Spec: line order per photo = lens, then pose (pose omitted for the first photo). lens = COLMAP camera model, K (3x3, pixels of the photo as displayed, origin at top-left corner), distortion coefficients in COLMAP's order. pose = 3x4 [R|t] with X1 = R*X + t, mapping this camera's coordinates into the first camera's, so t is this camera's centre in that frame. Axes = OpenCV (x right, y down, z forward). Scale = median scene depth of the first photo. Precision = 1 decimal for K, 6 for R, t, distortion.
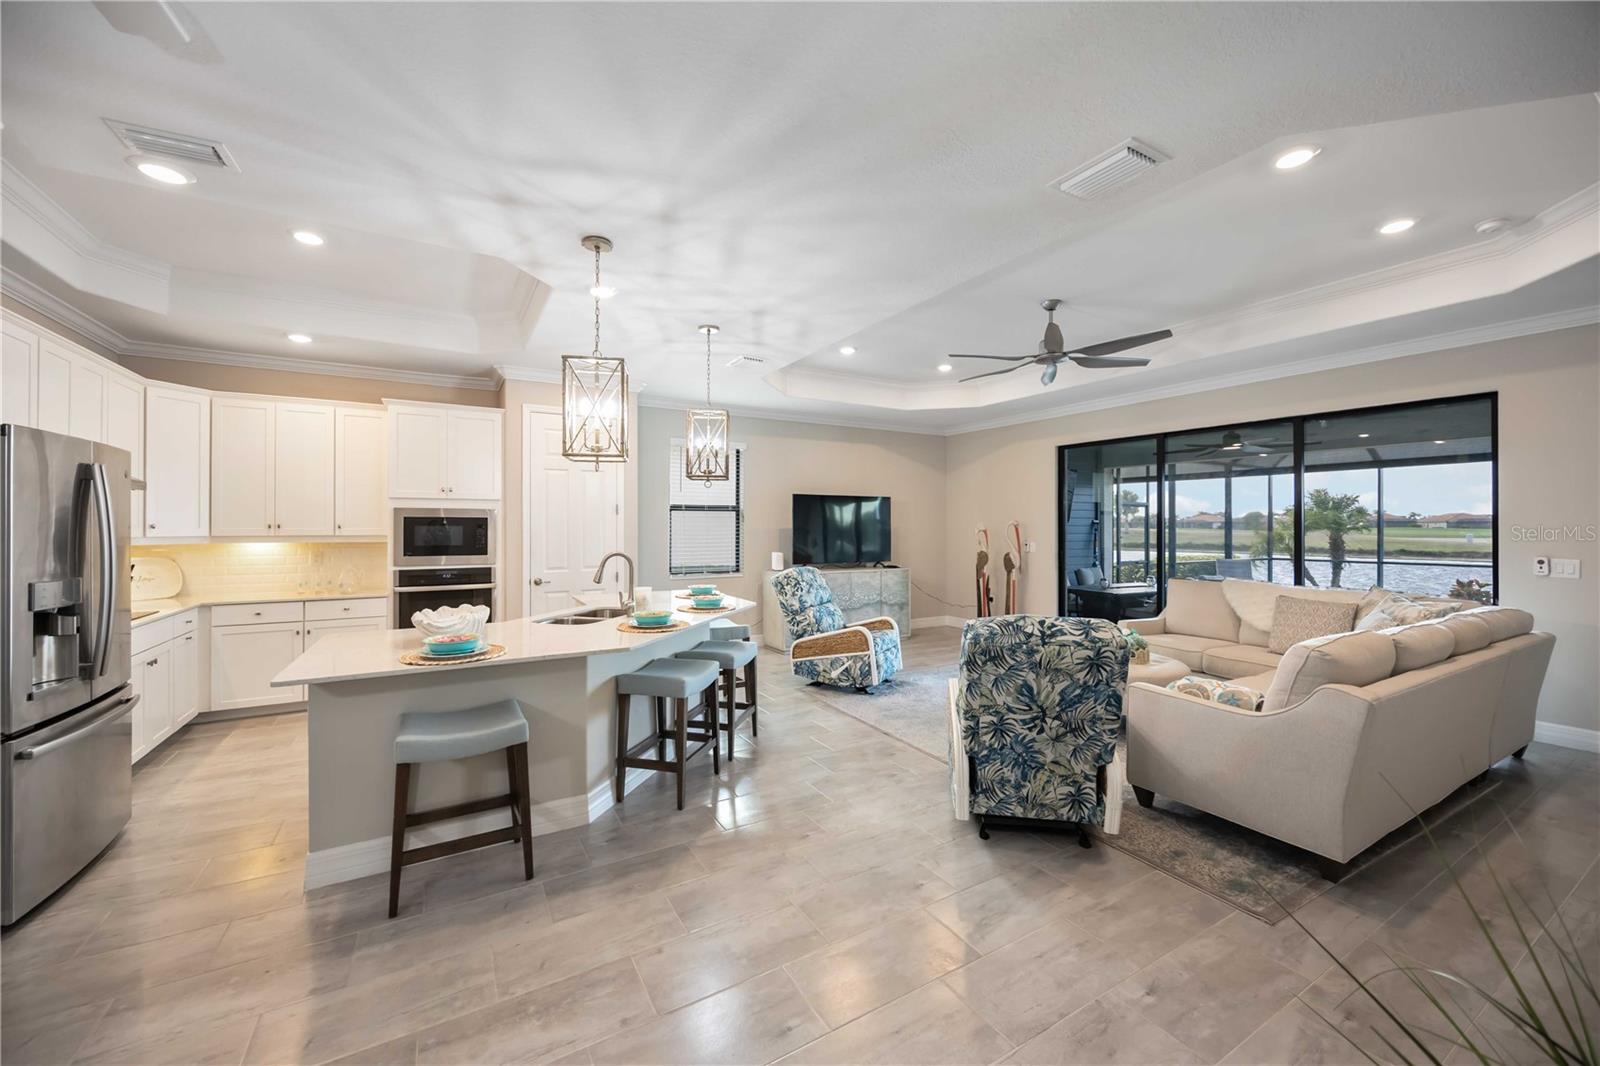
lens RADIAL K [[614.5, 0, 797.8], [0, 614.5, 525.8], [0, 0, 1]] dist [-0.001236, 0.000752]
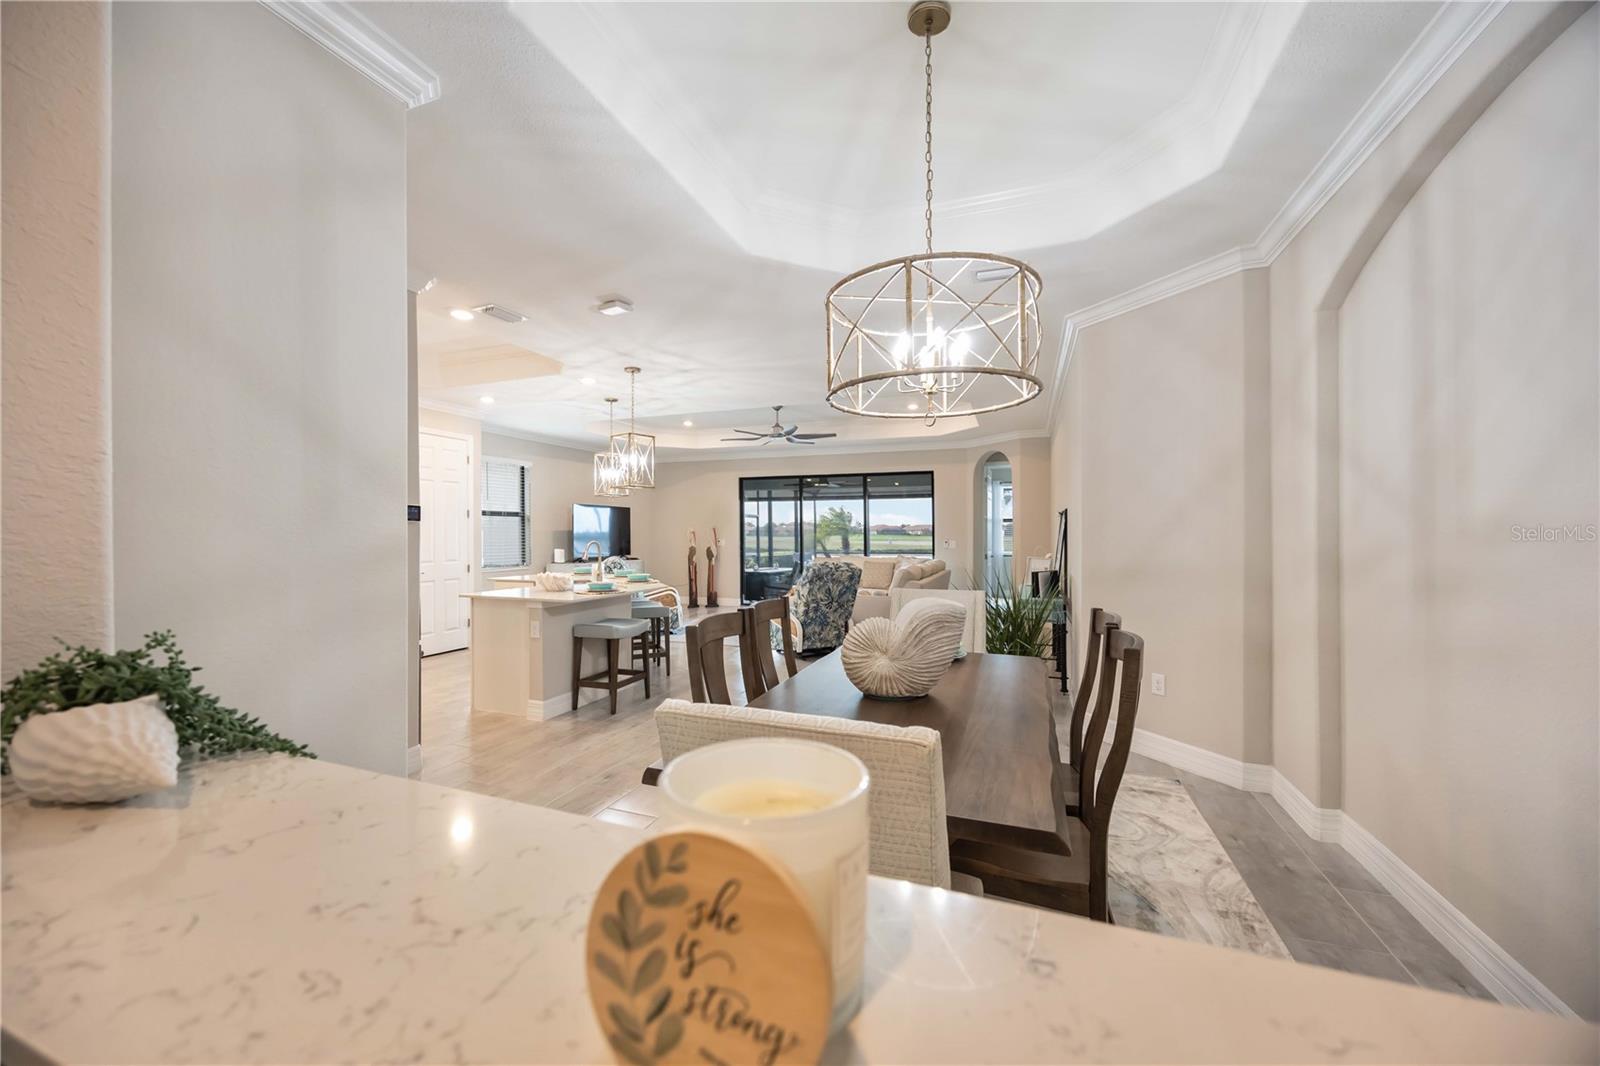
lens RADIAL K [[614.5, 0, 794.0], [0, 614.5, 532.9], [0, 0, 1]] dist [-0.001236, 0.000752]
pose [[0.777206, -0.002605, 0.629241, -0.773889], [0.003377, 0.999994, -0.000031, 0.018947], [-0.629237, 0.002149, 0.777210, -0.504959]]
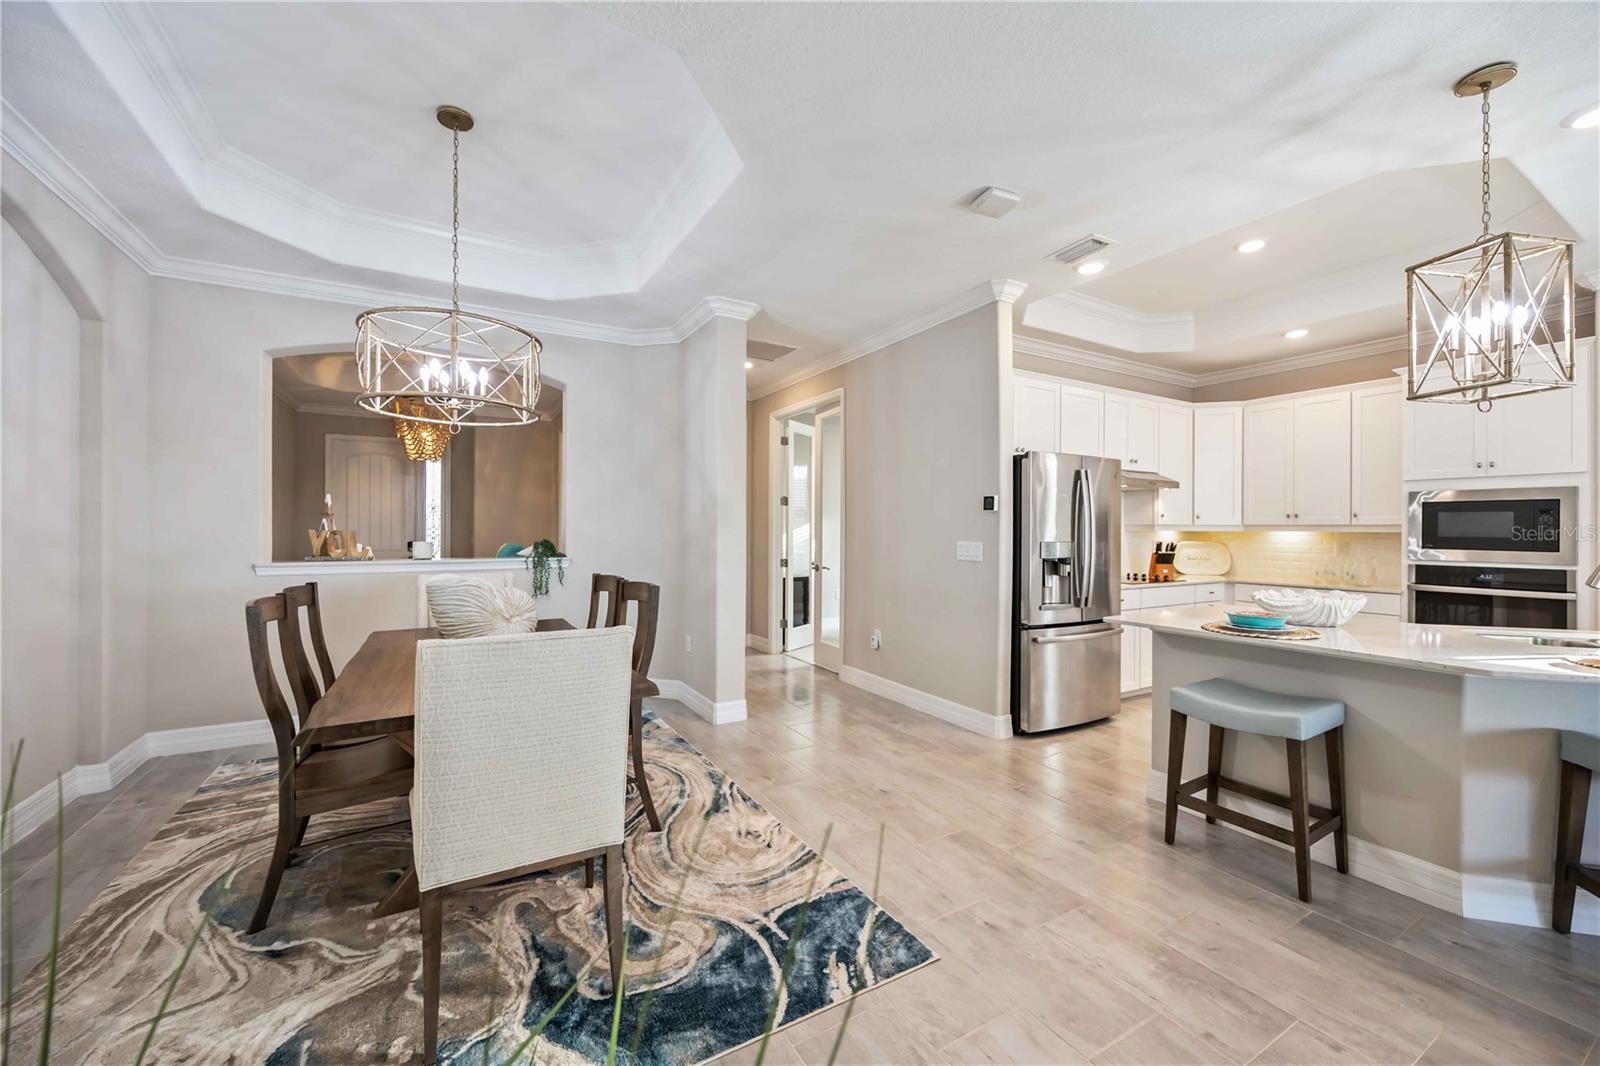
lens RADIAL K [[614.5, 0, 794.7], [0, 614.5, 531.4], [0, 0, 1]] dist [-0.001236, 0.000752]
pose [[-0.007733, 0.003881, -0.999963, 0.250539], [-0.004714, 0.999981, 0.003917, 0.031558], [0.999959, 0.004744, -0.007714, 0.166096]]
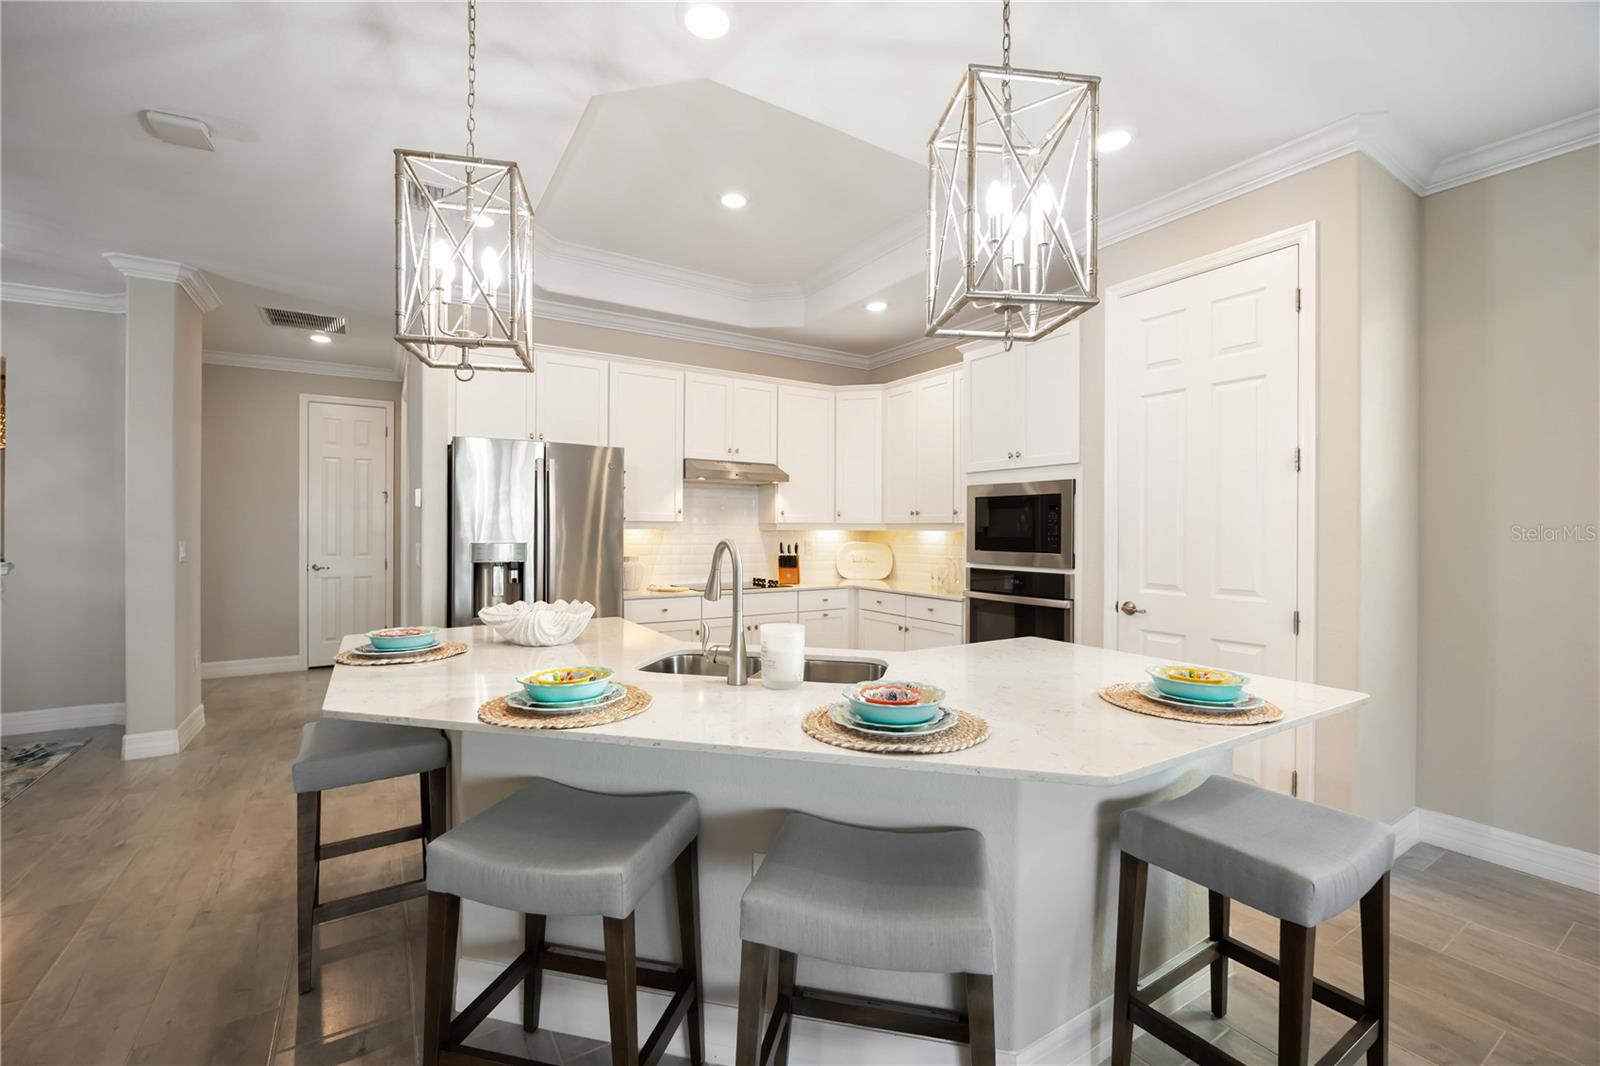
lens RADIAL K [[670.9, 0, 799.3], [0, 670.9, 529.3], [0, 0, 1]] dist [-0.014074, 0.000079]
pose [[0.038538, 0.001058, -0.999257, 0.193105], [-0.003756, 0.999993, 0.000913, 0.028837], [0.999250, 0.003718, 0.038542, 0.888752]]
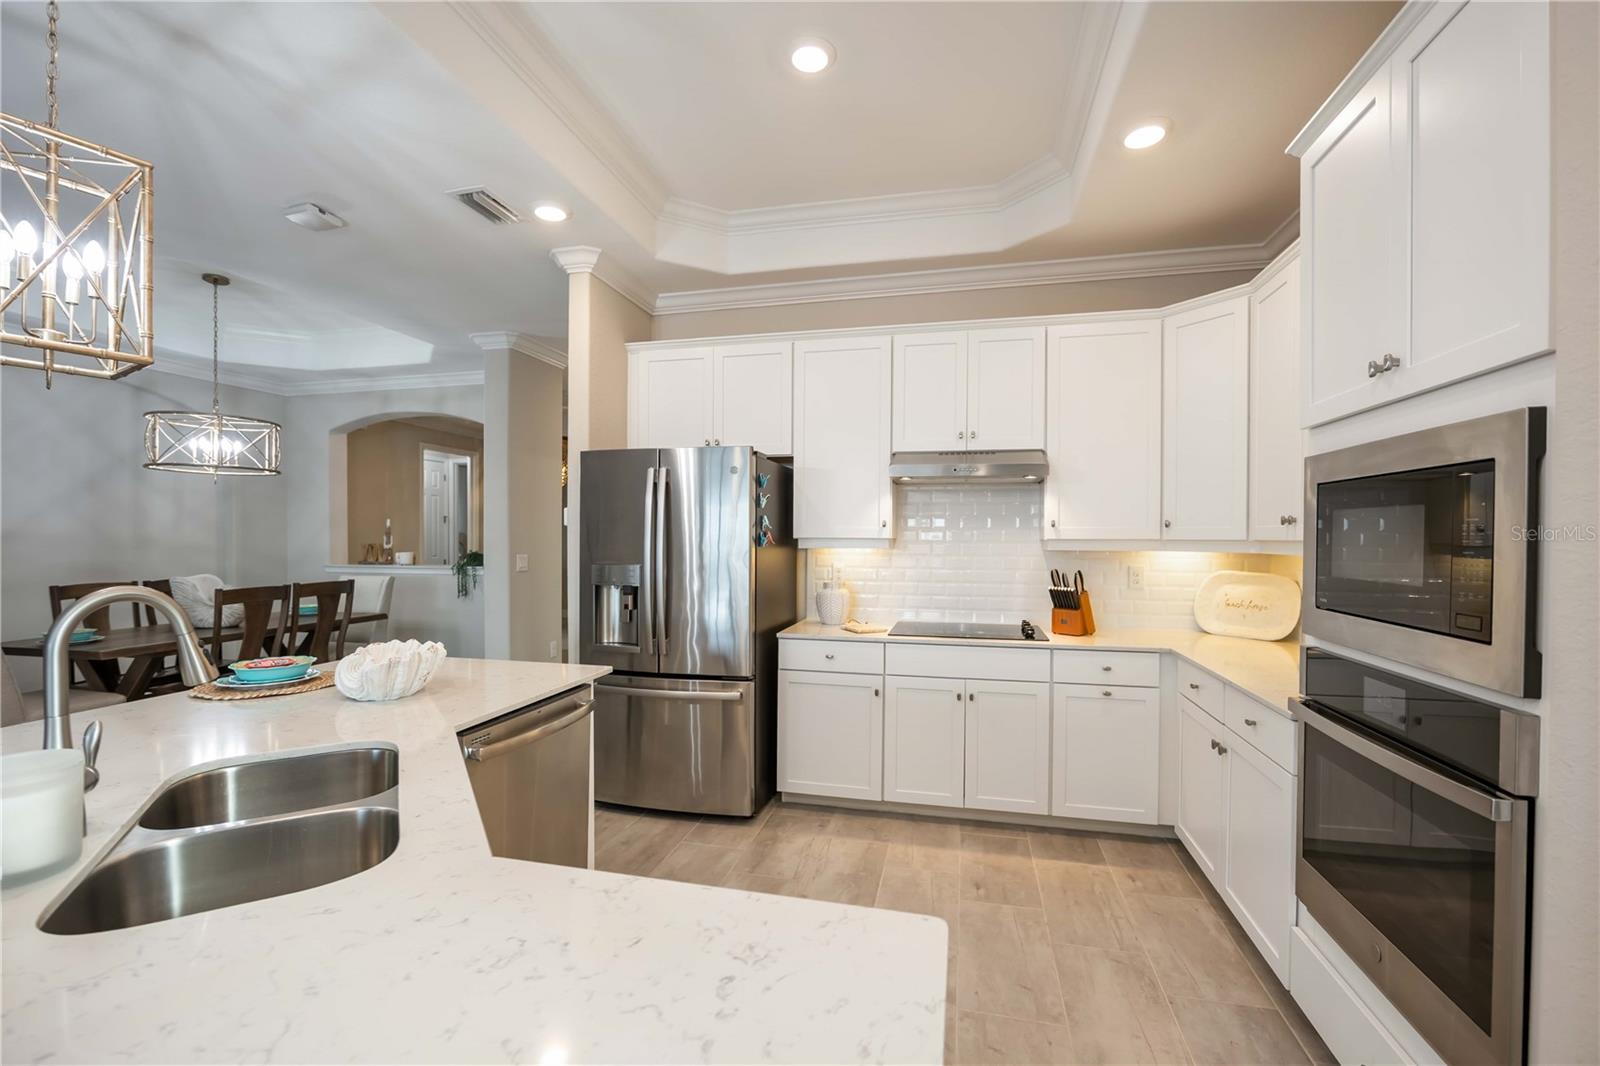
lens RADIAL K [[670.9, 0, 804.4], [0, 670.9, 542.2], [0, 0, 1]] dist [-0.014074, 0.000079]
pose [[-0.684732, 0.003410, -0.728787, -0.248578], [-0.004494, 0.999950, 0.008902, 0.016518], [0.728781, 0.009371, -0.684683, 1.225514]]
